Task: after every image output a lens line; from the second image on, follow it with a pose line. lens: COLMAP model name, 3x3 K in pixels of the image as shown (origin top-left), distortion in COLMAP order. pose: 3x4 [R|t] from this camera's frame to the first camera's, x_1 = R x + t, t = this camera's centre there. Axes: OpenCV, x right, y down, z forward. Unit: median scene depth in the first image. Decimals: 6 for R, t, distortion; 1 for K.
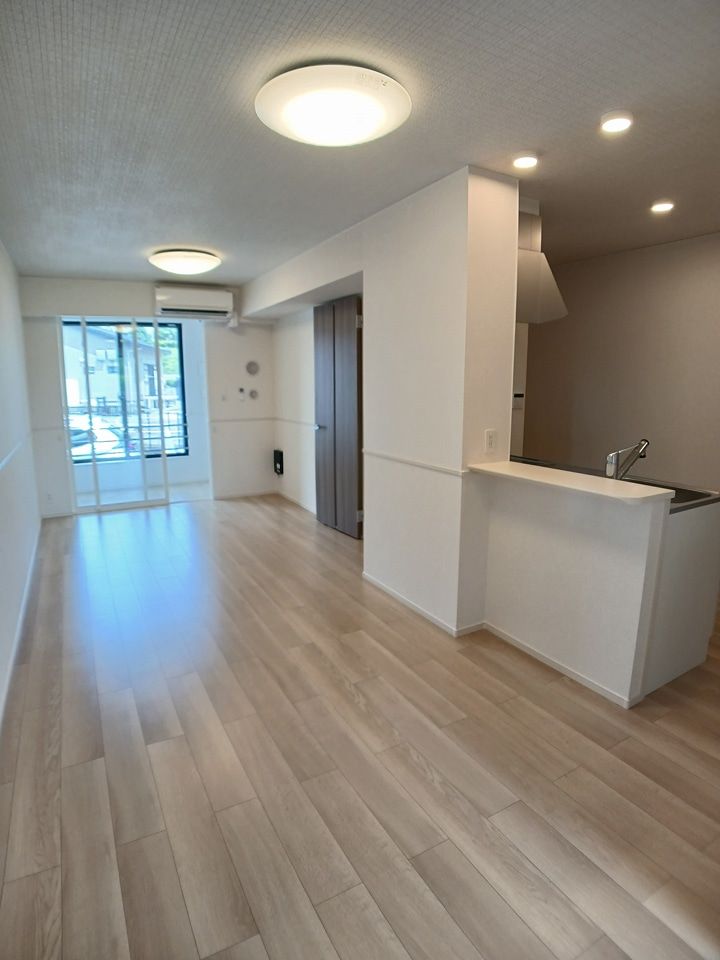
lens RADIAL K [[529.0, 0, 363.9], [0, 529.0, 478.5], [0, 0, 1]] dist [-0.066944, -0.000308]
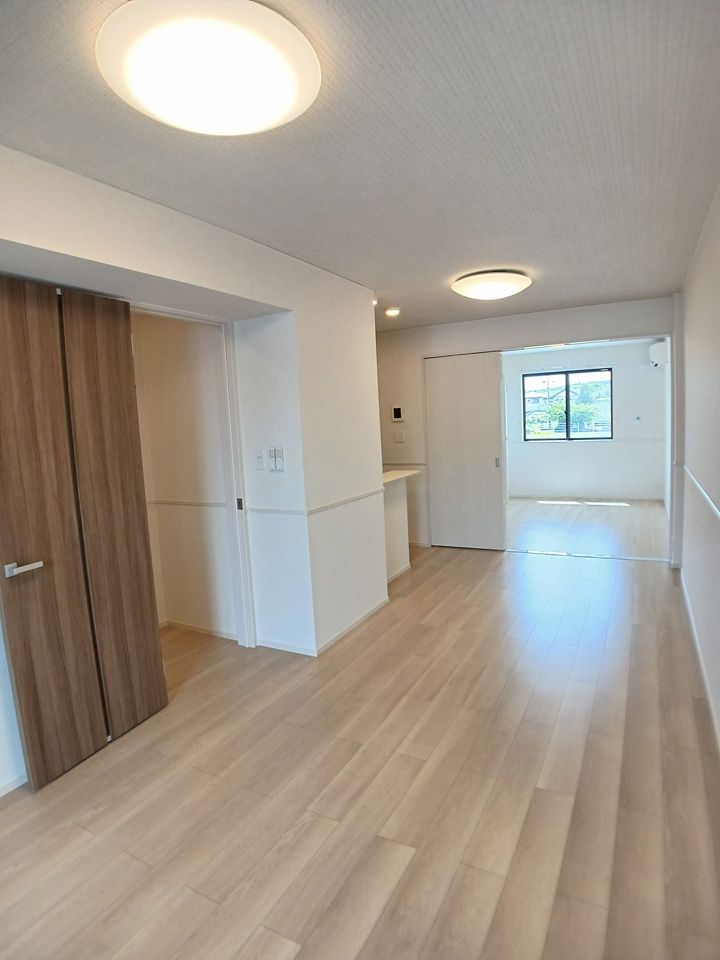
lens RADIAL K [[529.0, 0, 363.9], [0, 529.0, 478.5], [0, 0, 1]] dist [-0.066944, -0.000308]
pose [[-0.551085, -0.070781, 0.831442, -0.979689], [0.187868, 0.960291, 0.206270, -0.340978], [-0.813026, 0.269873, -0.515904, 1.705793]]
